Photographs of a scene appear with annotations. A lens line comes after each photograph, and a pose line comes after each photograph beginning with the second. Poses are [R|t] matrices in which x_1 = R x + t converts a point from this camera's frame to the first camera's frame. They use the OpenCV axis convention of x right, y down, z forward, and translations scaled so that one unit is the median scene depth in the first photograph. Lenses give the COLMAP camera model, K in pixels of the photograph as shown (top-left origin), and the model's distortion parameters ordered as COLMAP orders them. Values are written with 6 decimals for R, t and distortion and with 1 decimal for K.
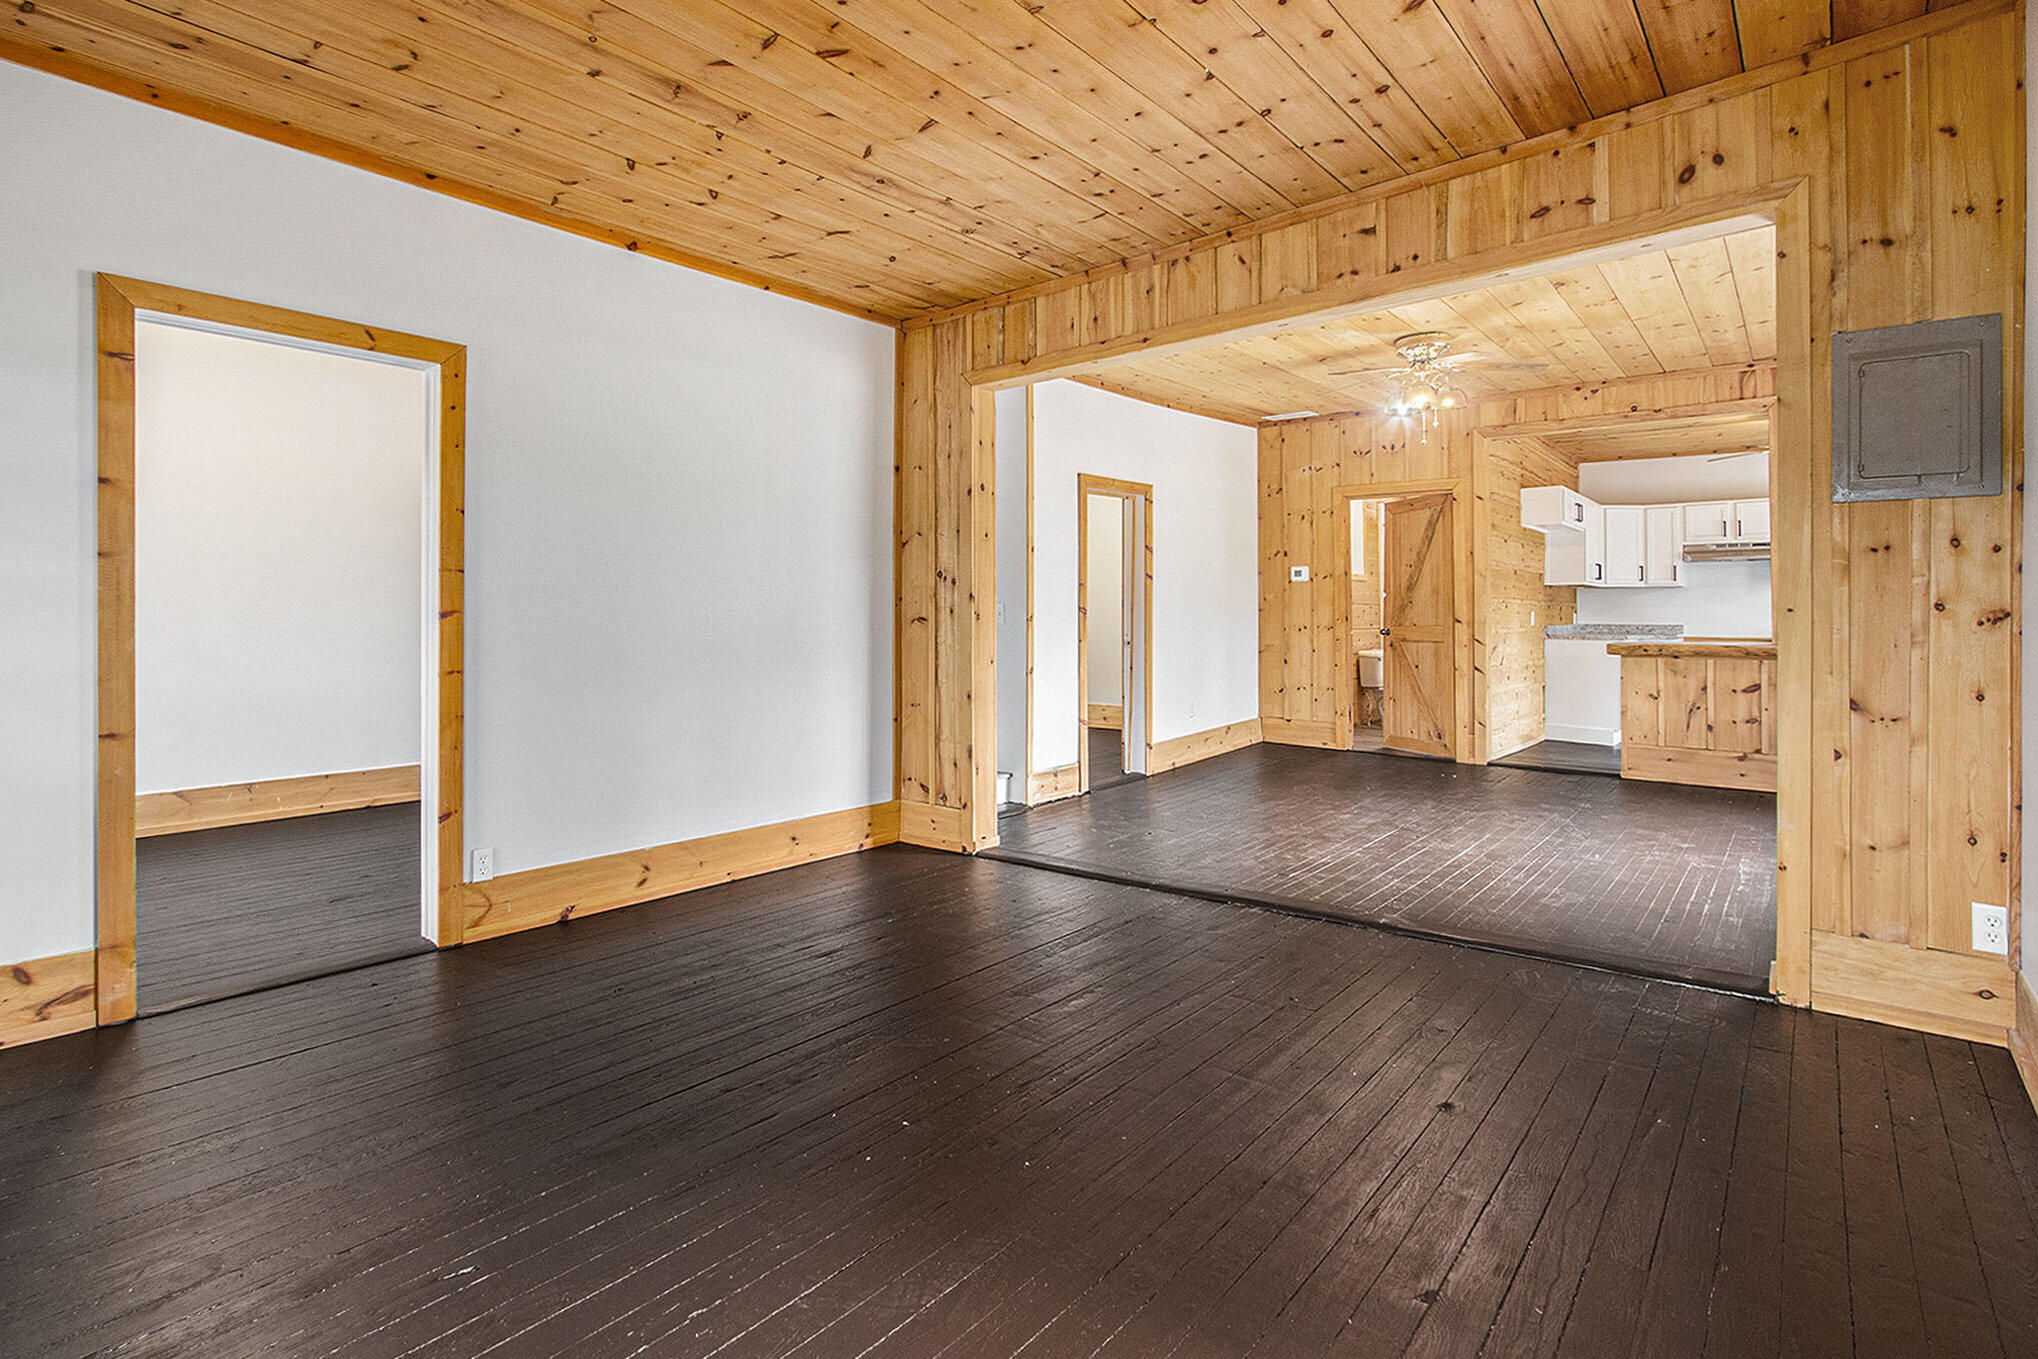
lens RADIAL K [[1009.9, 0, 1006.4], [0, 1009.9, 622.0], [0, 0, 1]] dist [-0.014106, 0.000850]
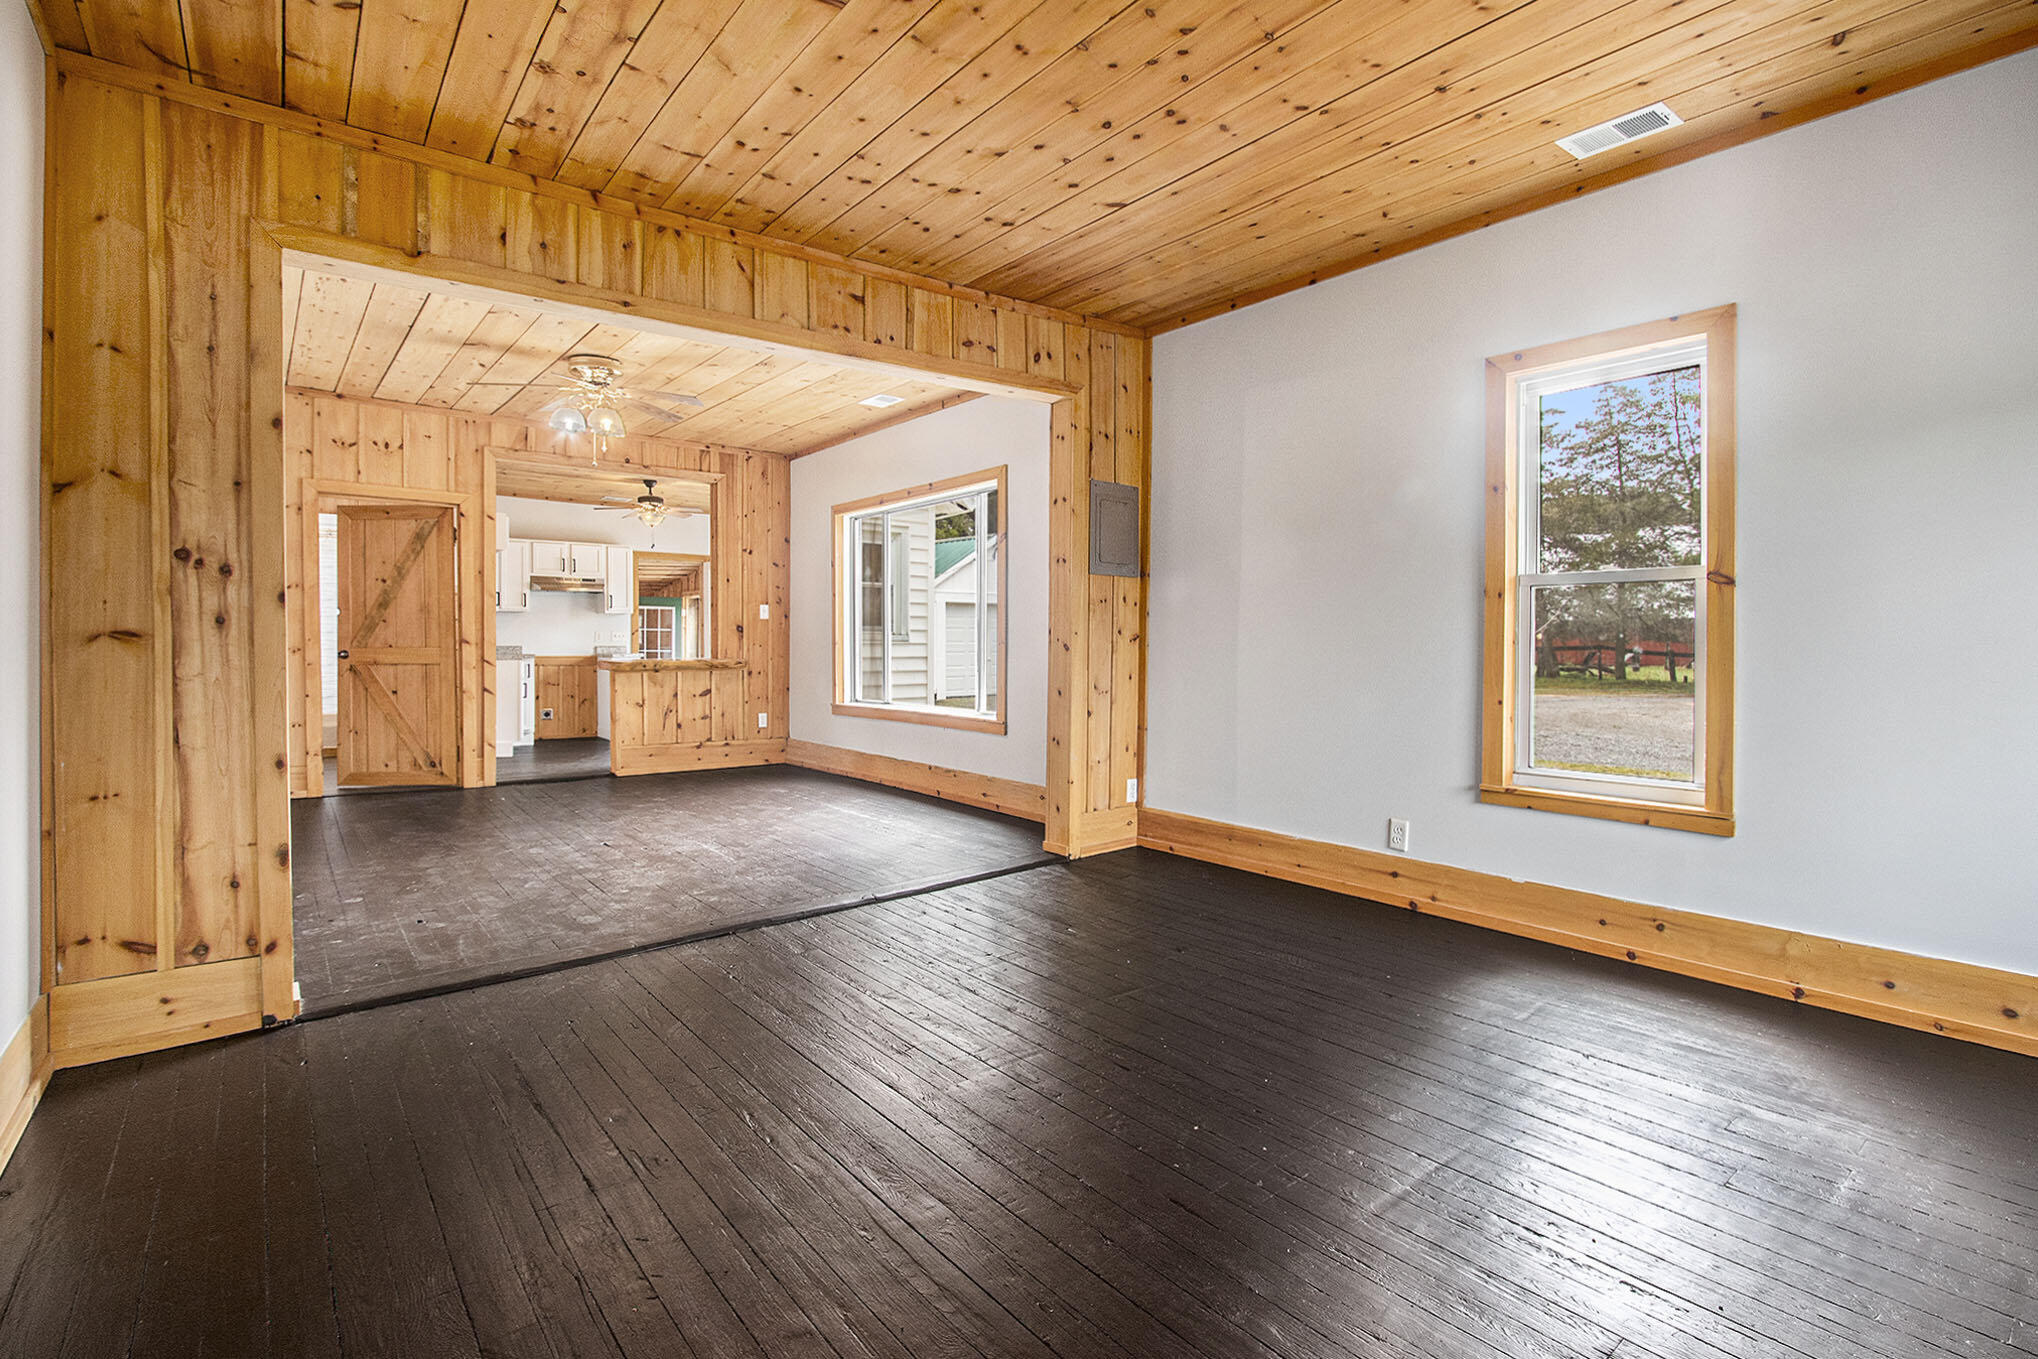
lens RADIAL K [[939.2, 0, 1022.1], [0, 939.2, 663.3], [0, 0, 1]] dist [-0.013963, 0.001859]
pose [[0.193457, -0.021998, 0.980862, -0.485041], [0.003613, 0.999758, 0.021709, 0.003411], [-0.981102, -0.000656, 0.193490, 0.447965]]
